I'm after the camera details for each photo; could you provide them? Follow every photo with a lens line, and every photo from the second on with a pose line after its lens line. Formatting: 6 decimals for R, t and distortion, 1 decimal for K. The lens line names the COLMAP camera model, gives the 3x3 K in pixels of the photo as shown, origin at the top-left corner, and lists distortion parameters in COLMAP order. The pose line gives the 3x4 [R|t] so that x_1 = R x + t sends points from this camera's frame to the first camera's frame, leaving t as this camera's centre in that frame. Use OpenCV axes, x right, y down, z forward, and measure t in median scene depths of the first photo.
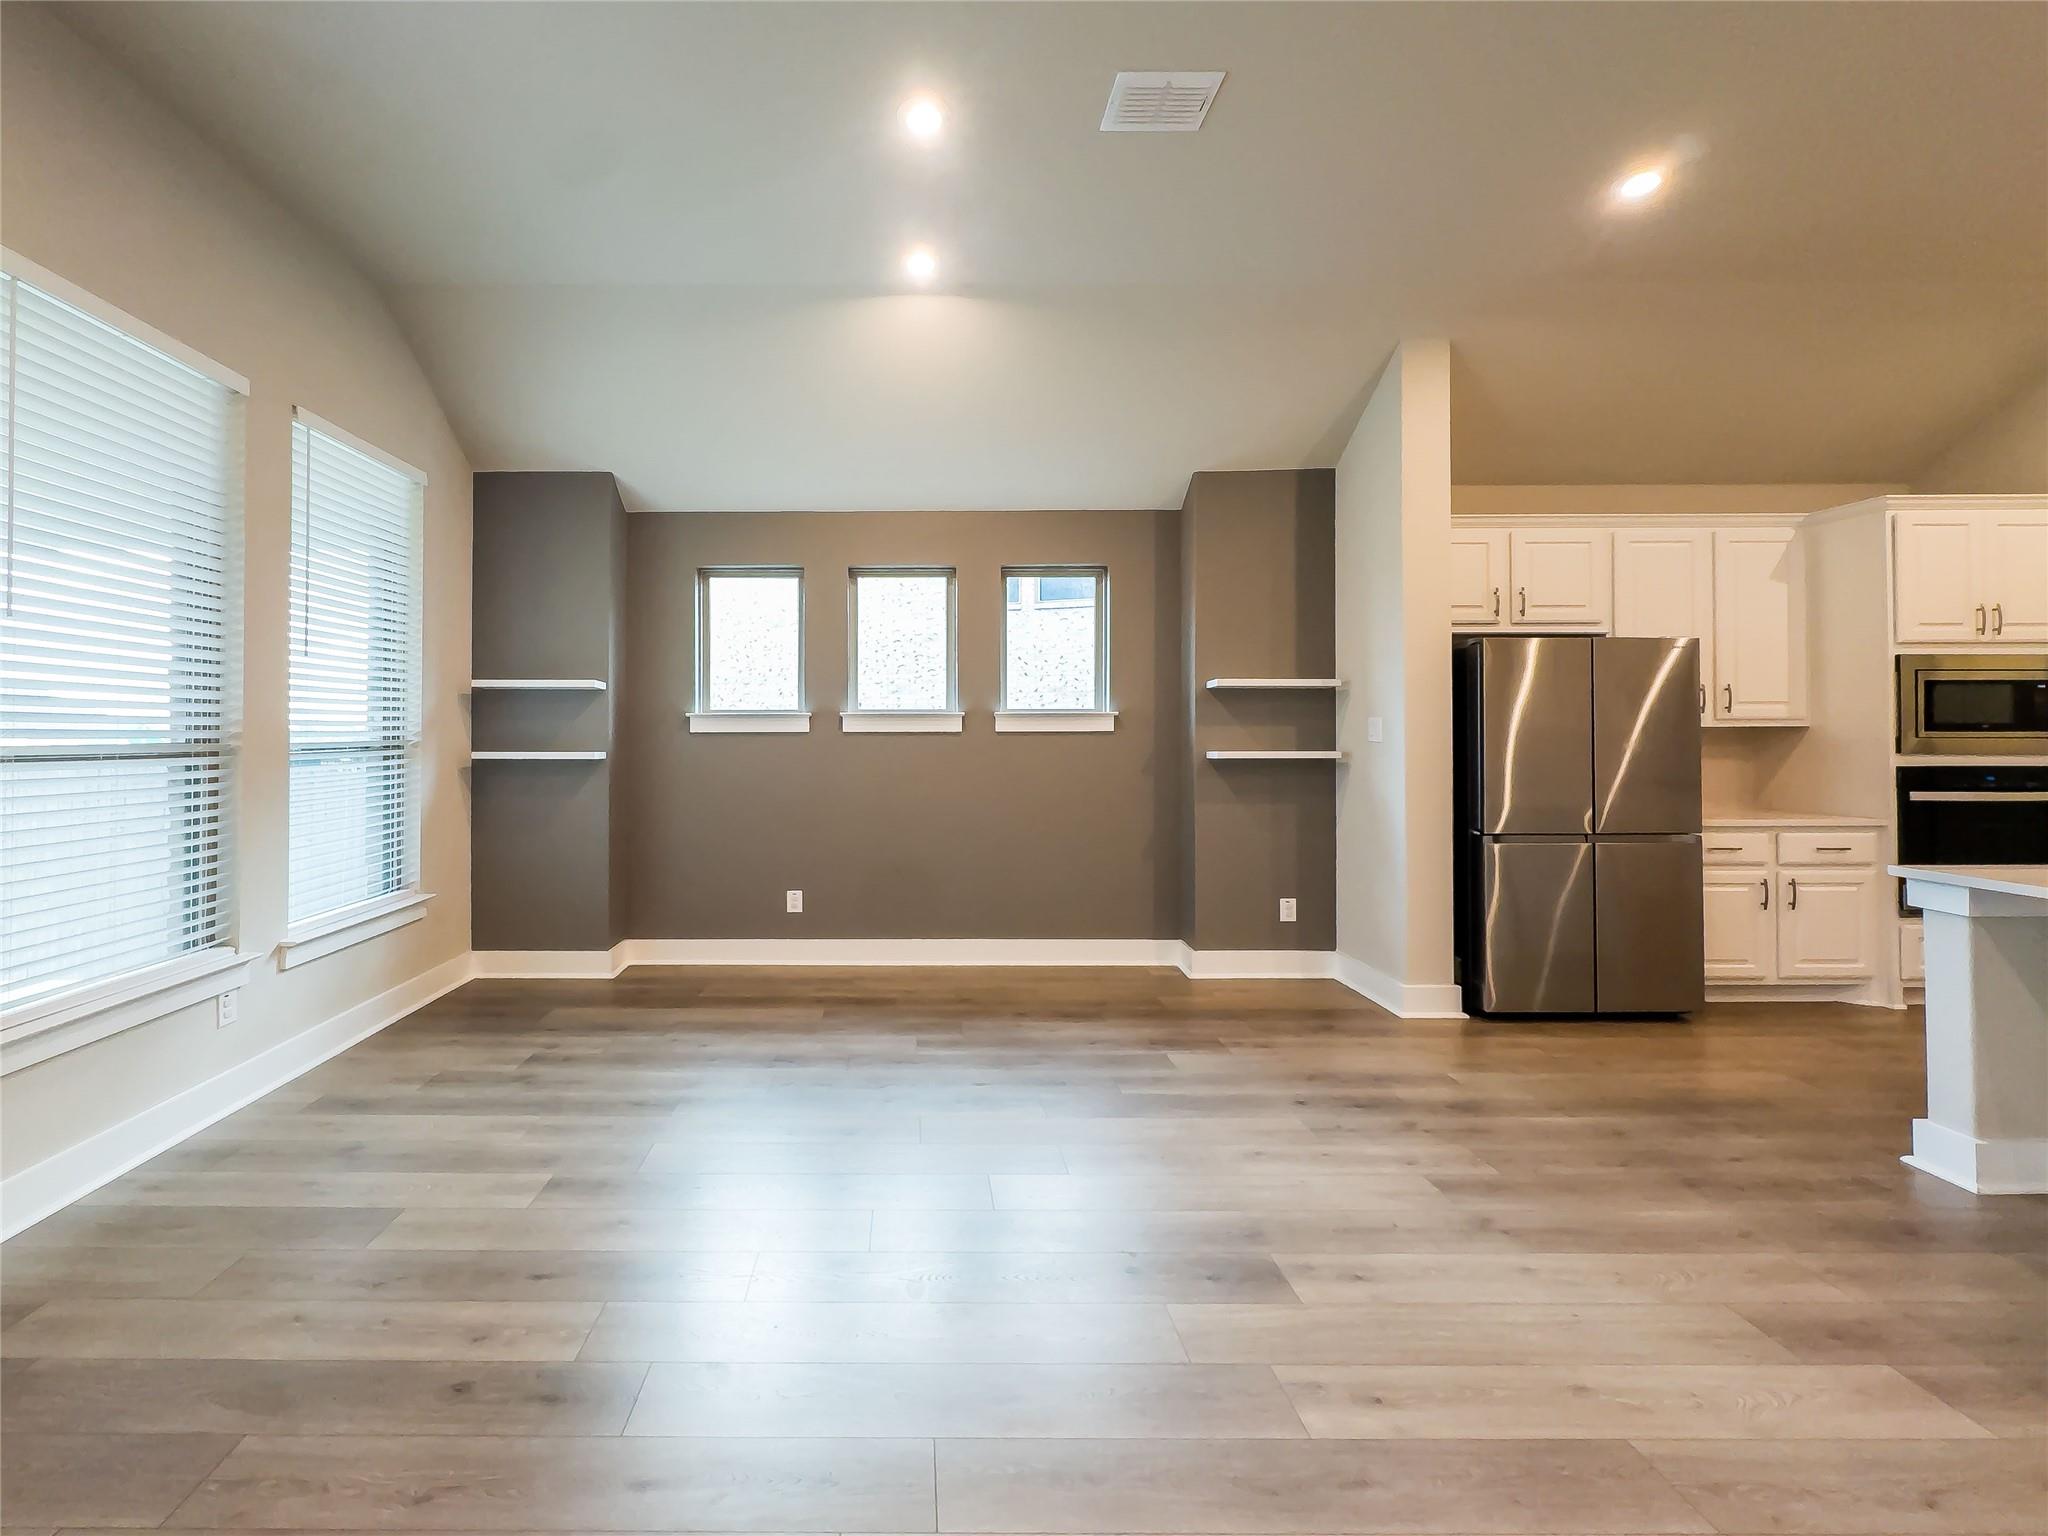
lens RADIAL K [[957.8, 0, 1020.2], [0, 957.8, 709.2], [0, 0, 1]] dist [-0.000156, -0.000033]
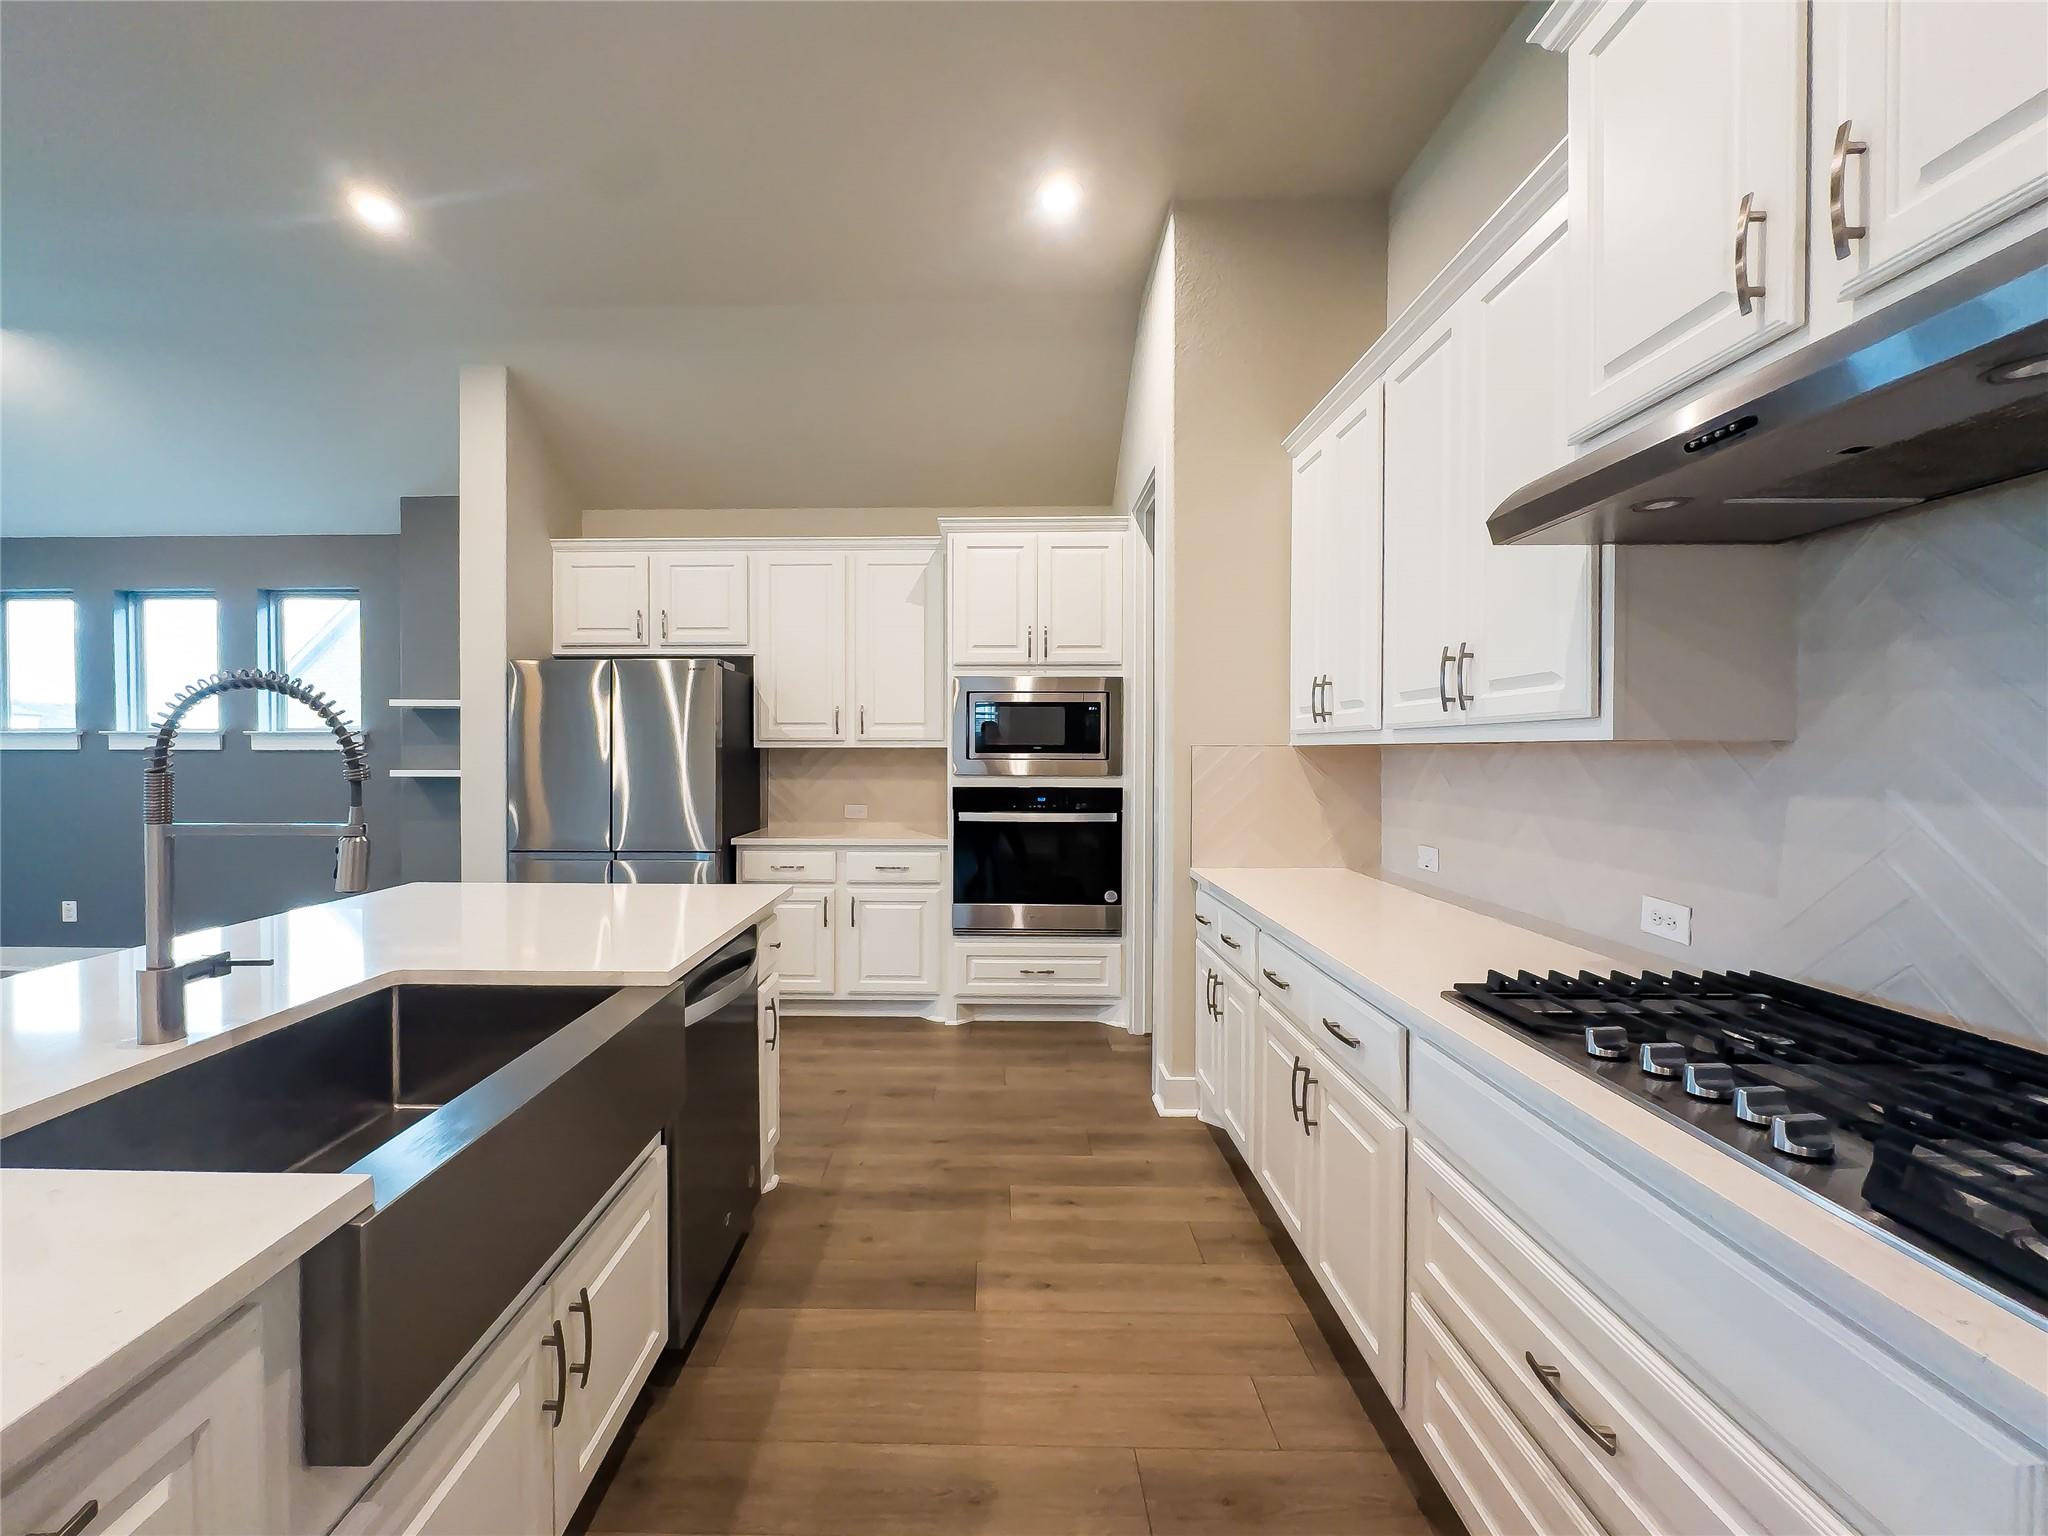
lens RADIAL K [[927.7, 0, 982.8], [0, 927.7, 749.9], [0, 0, 1]] dist [0.000362, 0.000249]
pose [[0.999820, 0.003528, -0.018654, 0.880494], [-0.003109, 0.999743, 0.022465, -0.001808], [0.018729, -0.022403, 0.999574, 0.017285]]
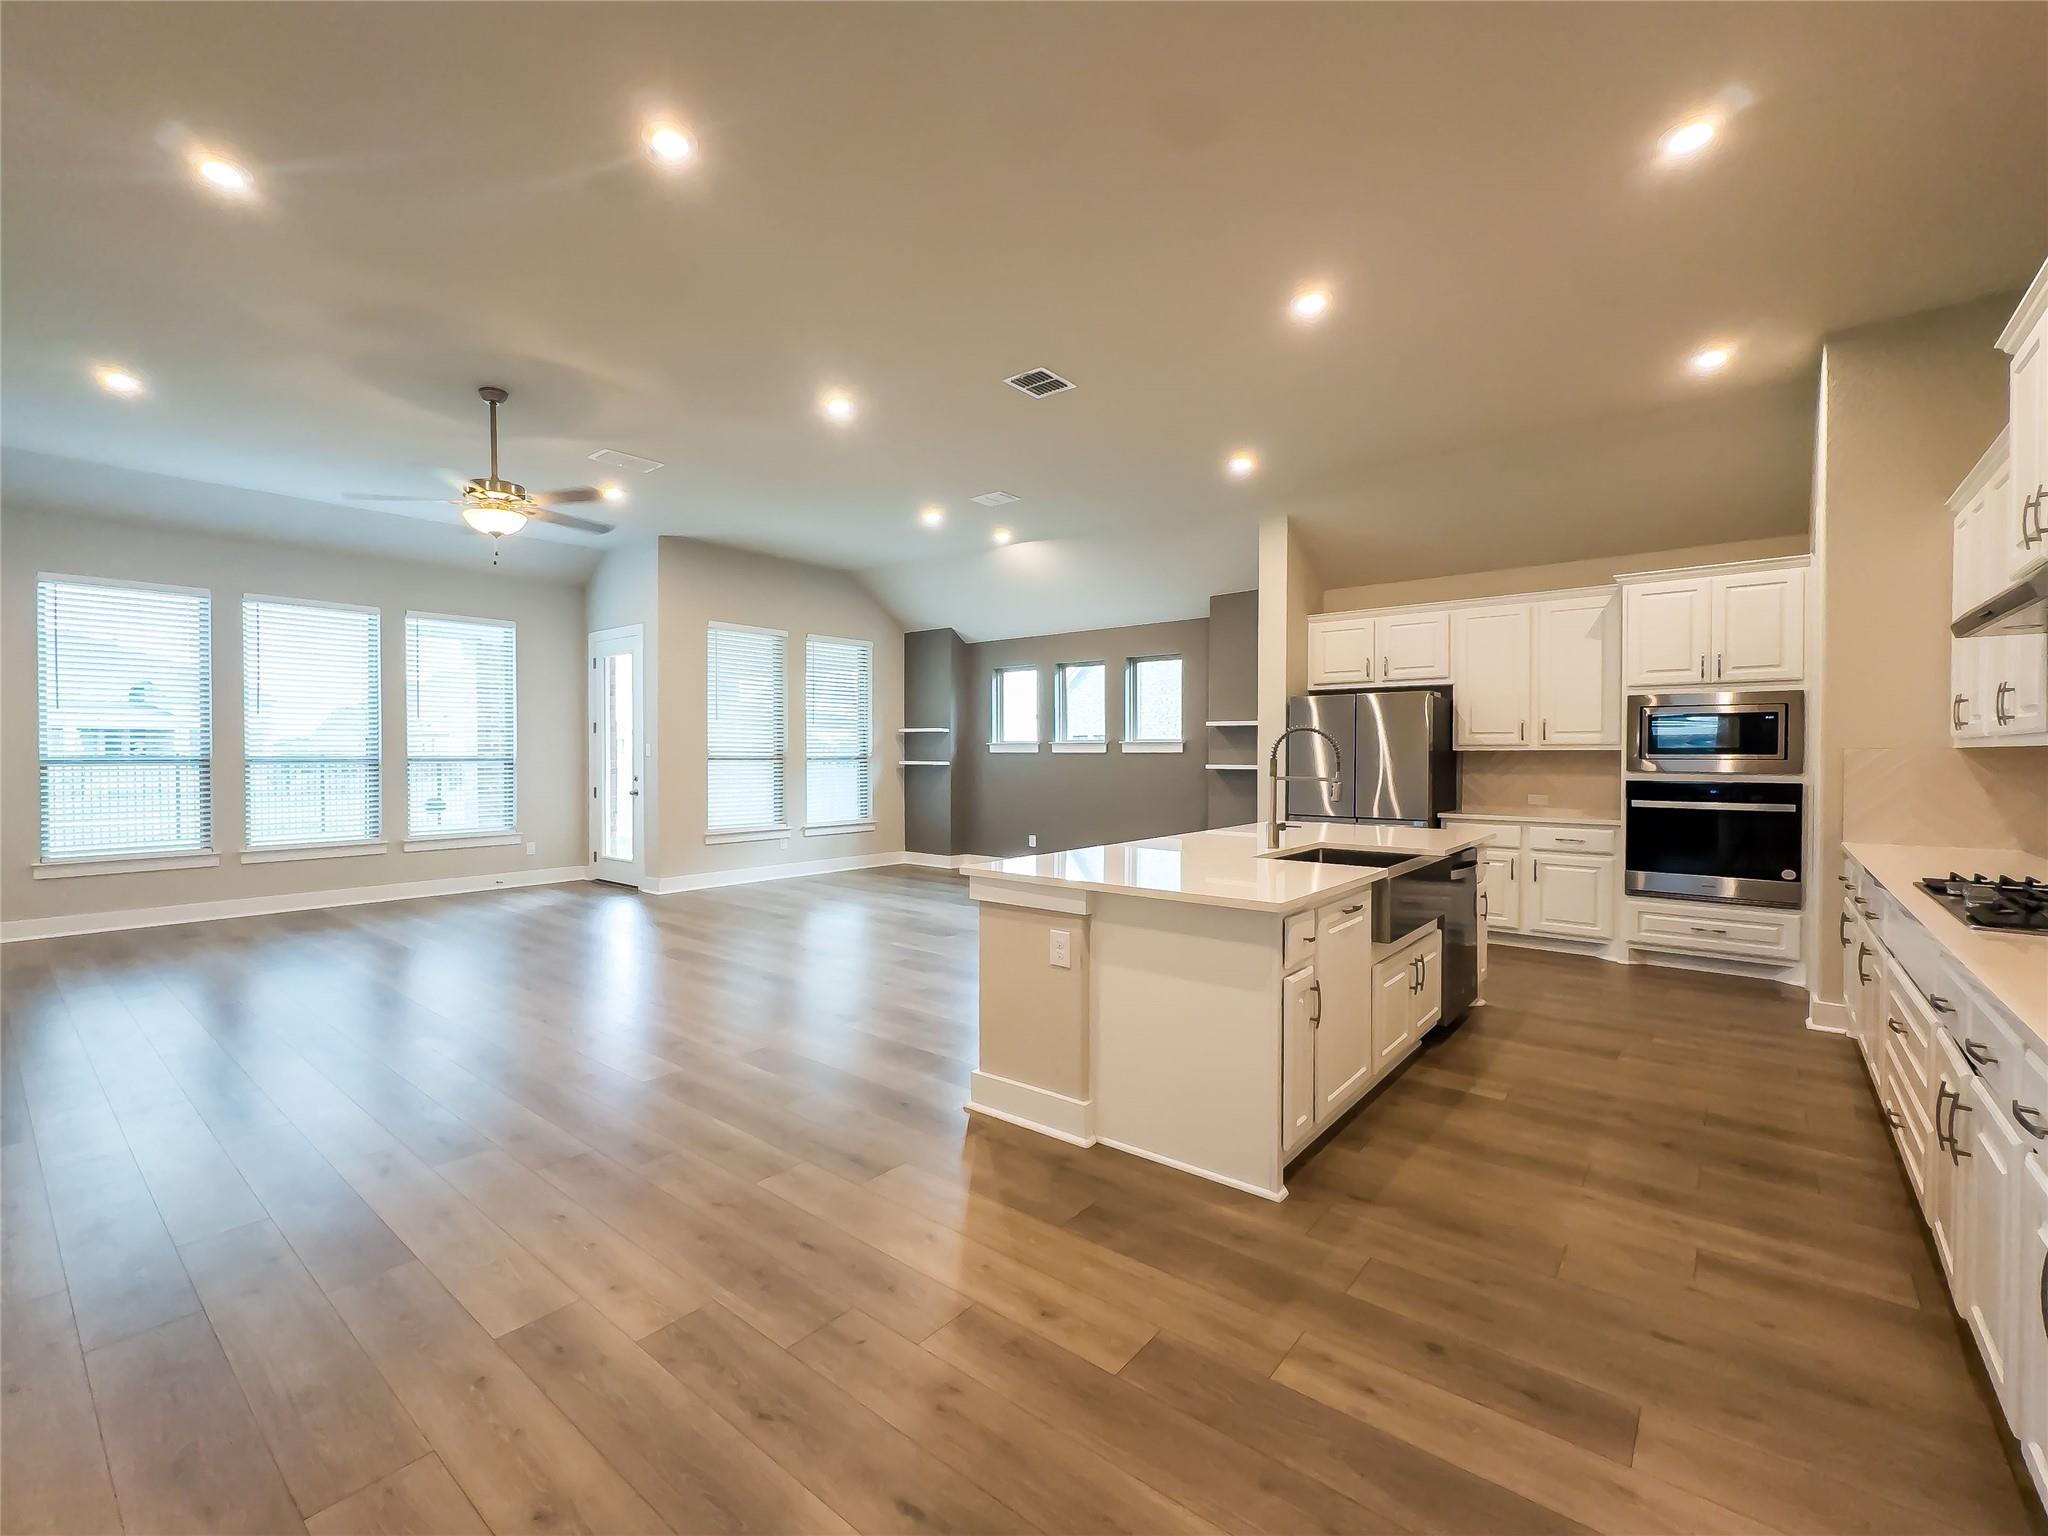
lens RADIAL K [[891.7, 0, 977.4], [0, 891.7, 766.0], [0, 0, 1]] dist [0.000296, 0.000158]
pose [[0.756483, 0.012338, -0.653897, 0.950392], [0.012653, 0.999359, 0.033495, -0.011713], [0.653891, -0.033612, 0.755842, -0.464444]]
